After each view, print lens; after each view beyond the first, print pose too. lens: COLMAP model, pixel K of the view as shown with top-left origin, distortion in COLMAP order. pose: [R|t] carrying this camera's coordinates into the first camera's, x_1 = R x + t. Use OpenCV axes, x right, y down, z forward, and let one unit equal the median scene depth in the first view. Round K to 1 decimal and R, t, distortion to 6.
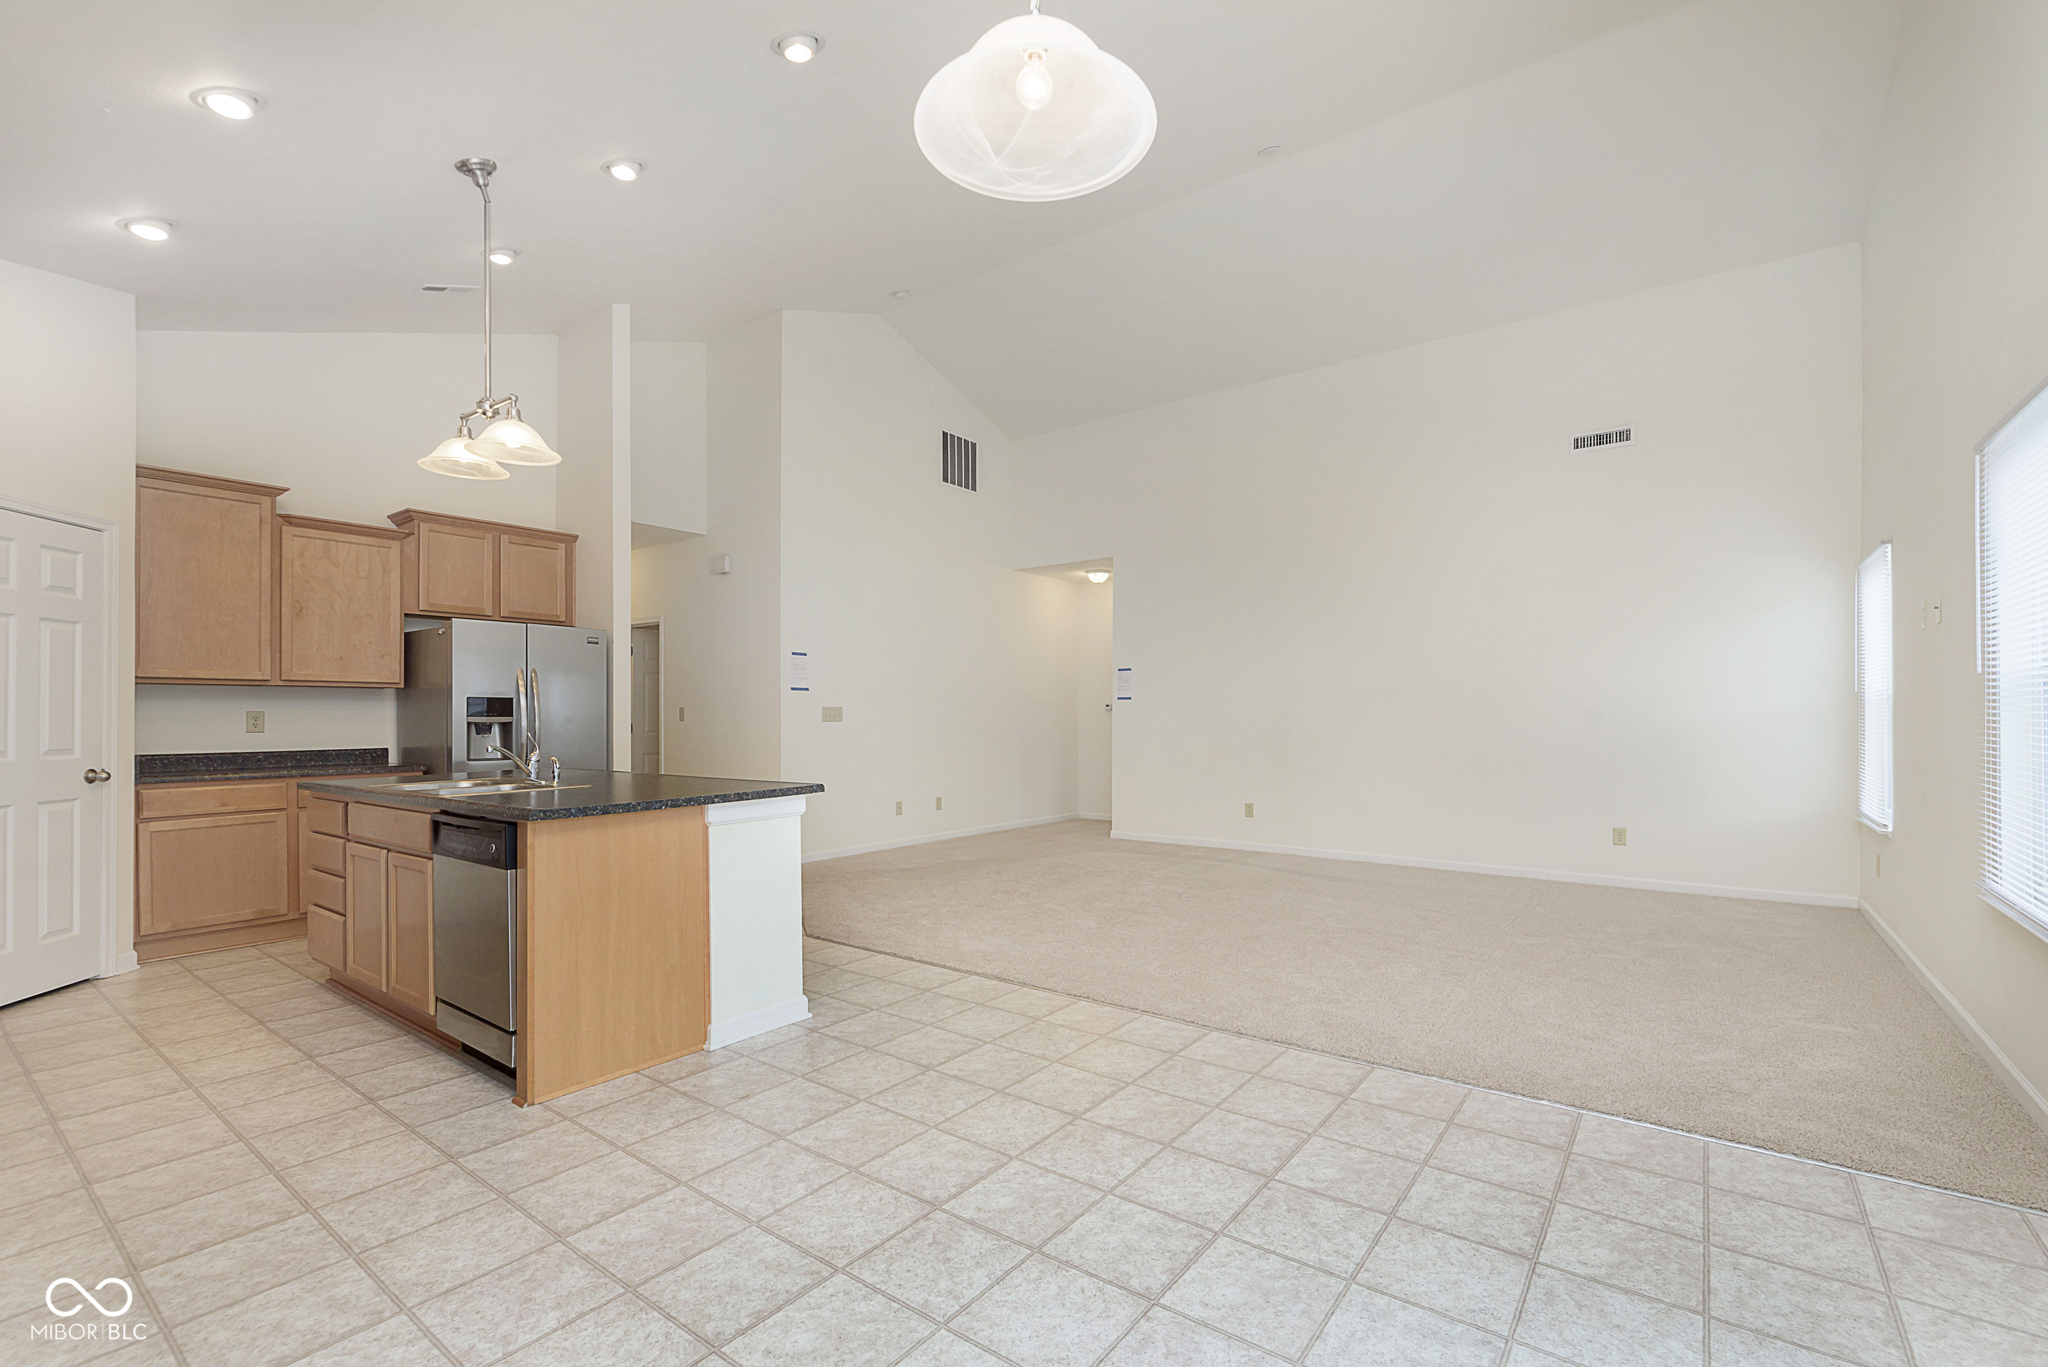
lens RADIAL K [[904.8, 0, 1037.0], [0, 904.8, 718.0], [0, 0, 1]] dist [0.005048, -0.001179]
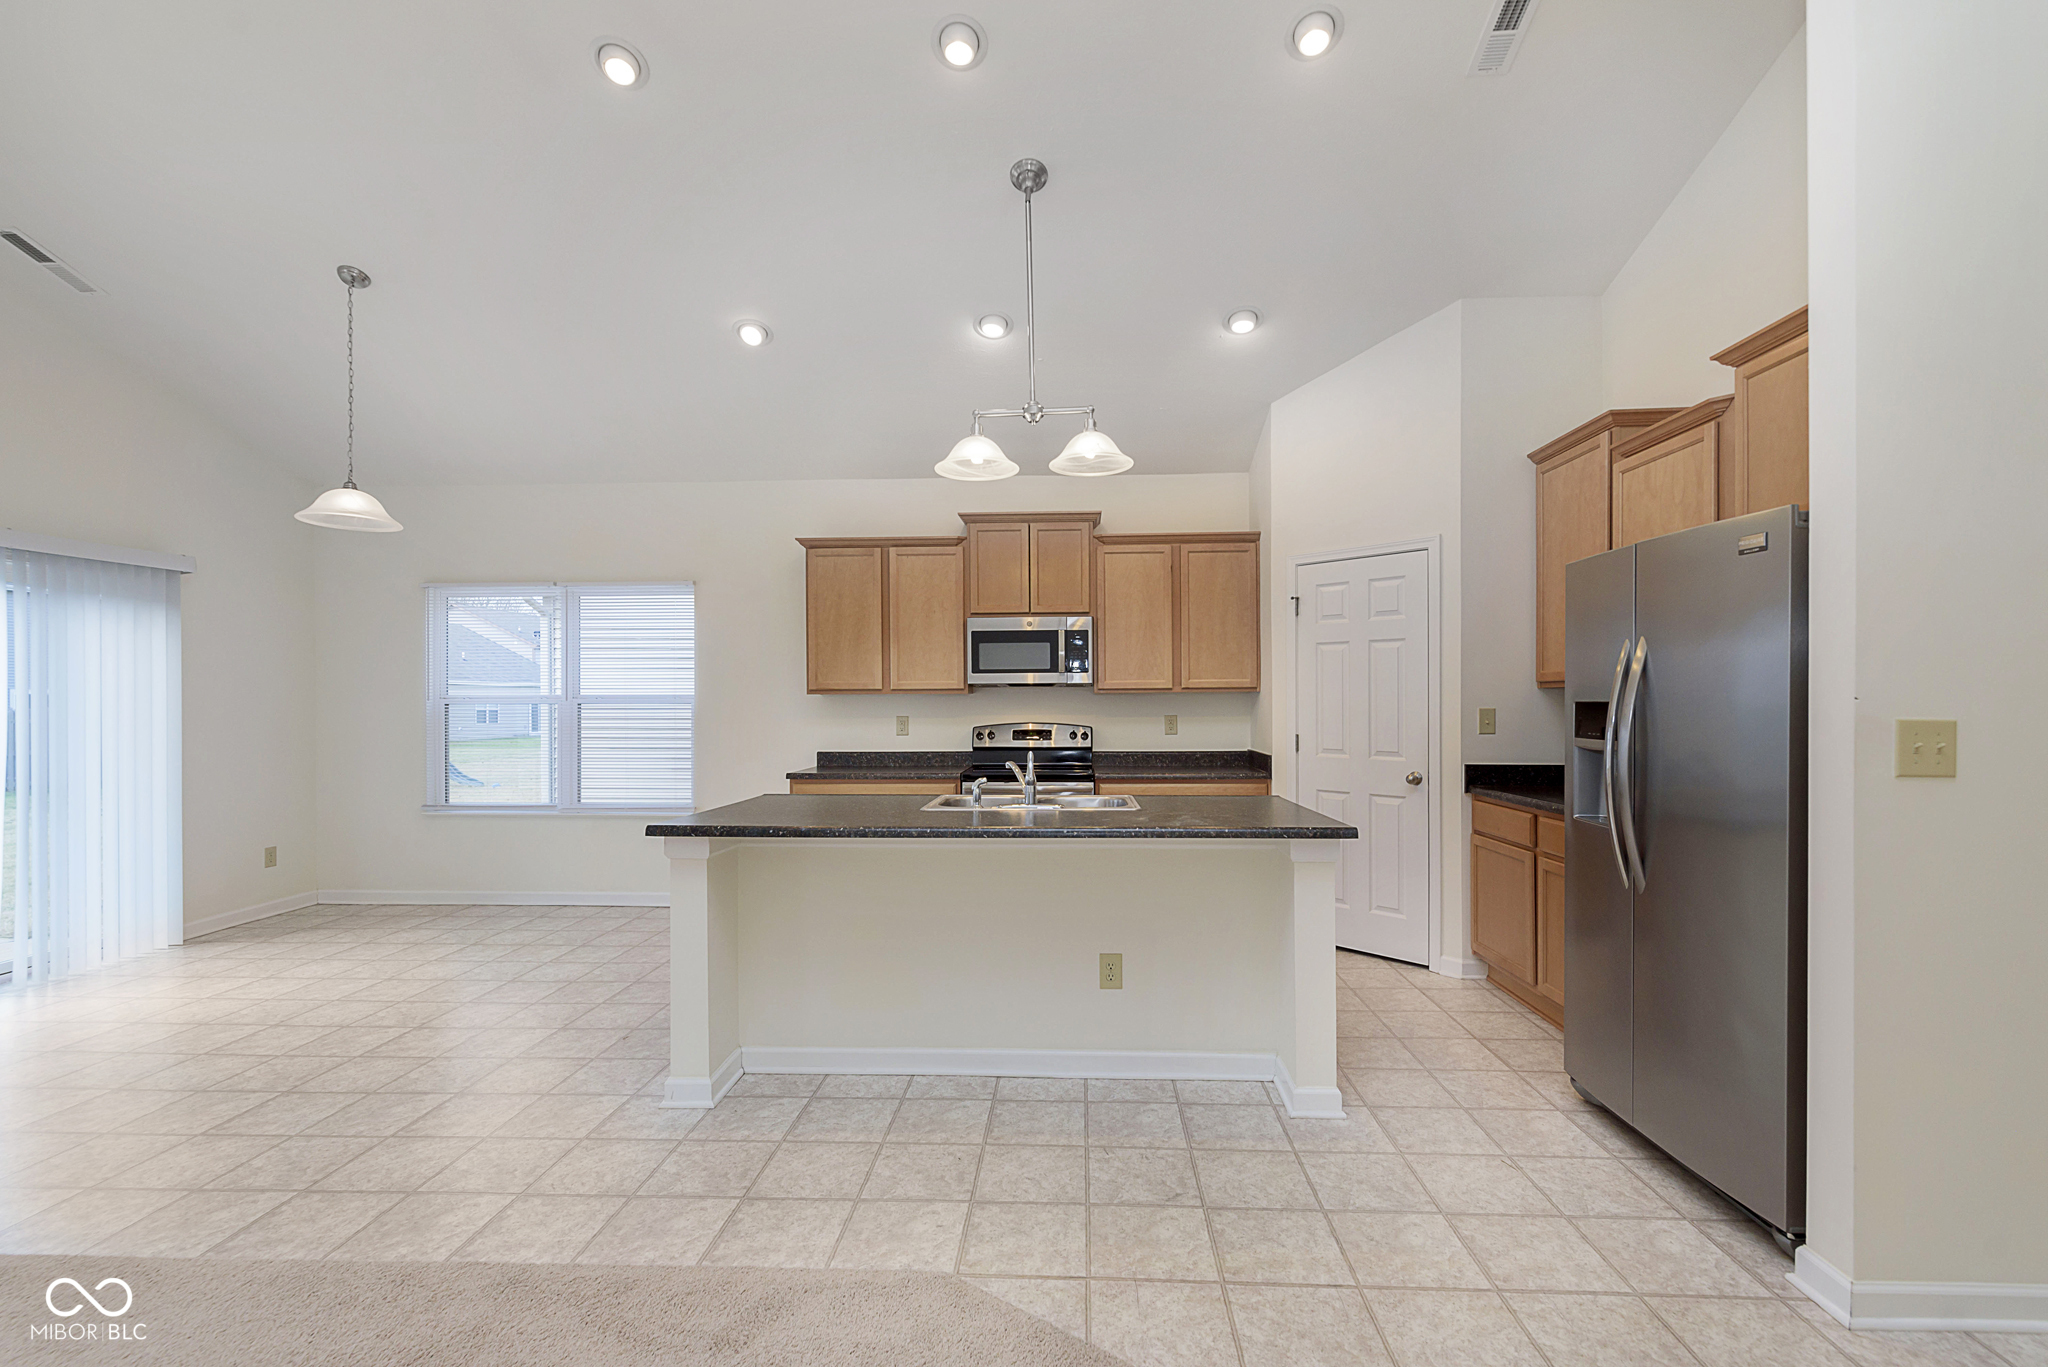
lens RADIAL K [[904.8, 0, 1040.3], [0, 904.8, 699.2], [0, 0, 1]] dist [0.005048, -0.001179]
pose [[-0.825792, 0.004980, -0.563953, -0.048909], [0.002417, 0.999983, 0.005292, -0.029779], [0.563969, 0.003007, -0.825790, 1.291337]]
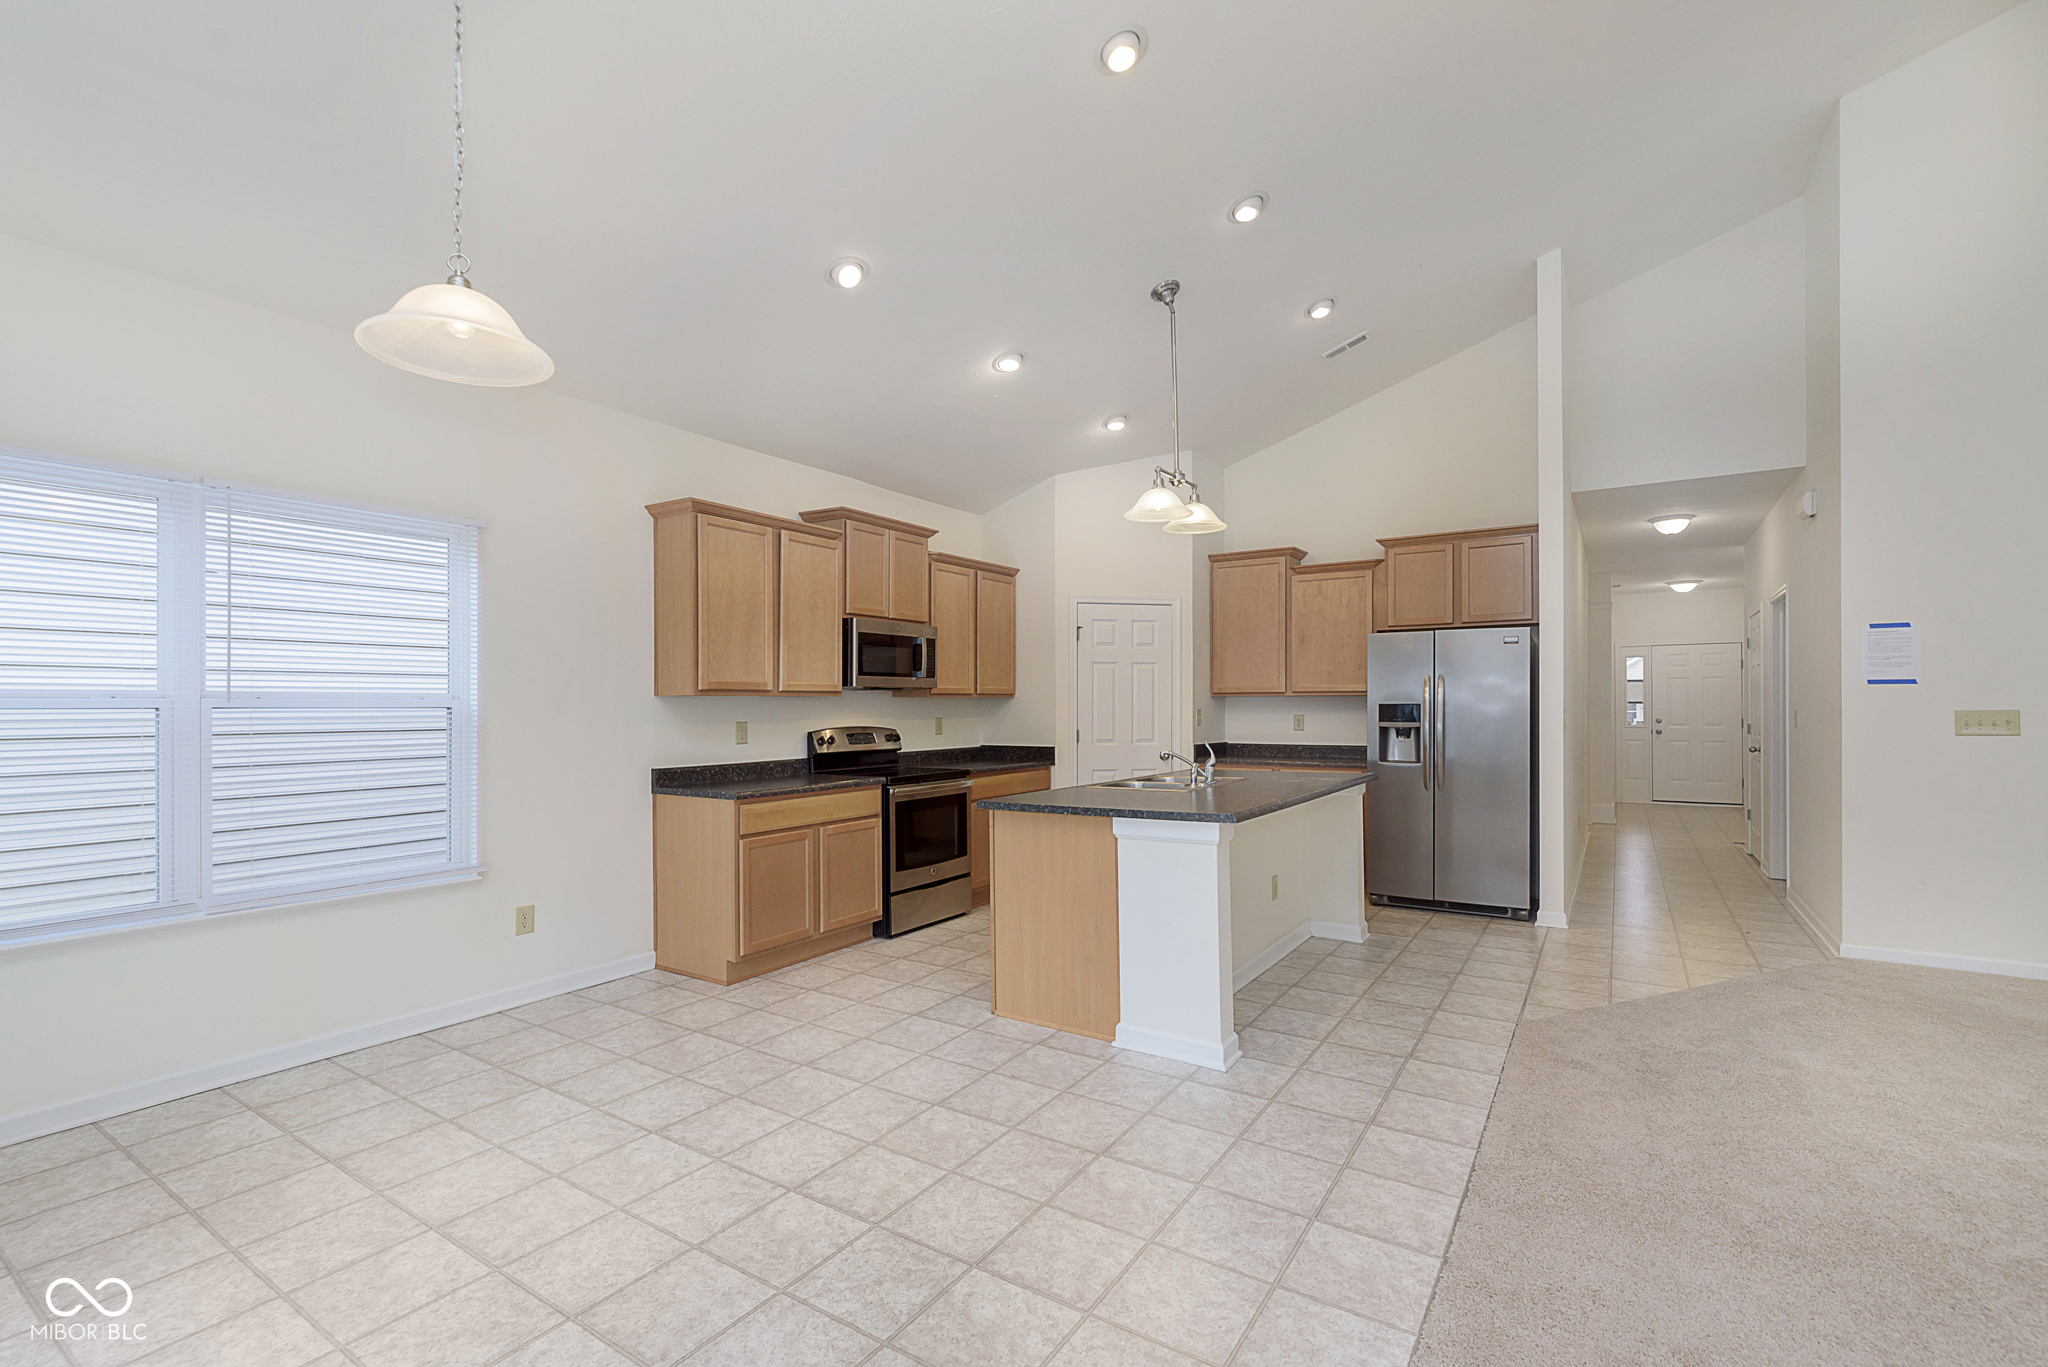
lens RADIAL K [[904.8, 0, 1004.7], [0, 904.8, 700.2], [0, 0, 1]] dist [0.005048, -0.001179]
pose [[0.055133, -0.004839, -0.998467, 0.447546], [-0.001821, 0.999986, -0.004946, -0.021824], [0.998477, 0.002091, 0.055124, 0.491909]]
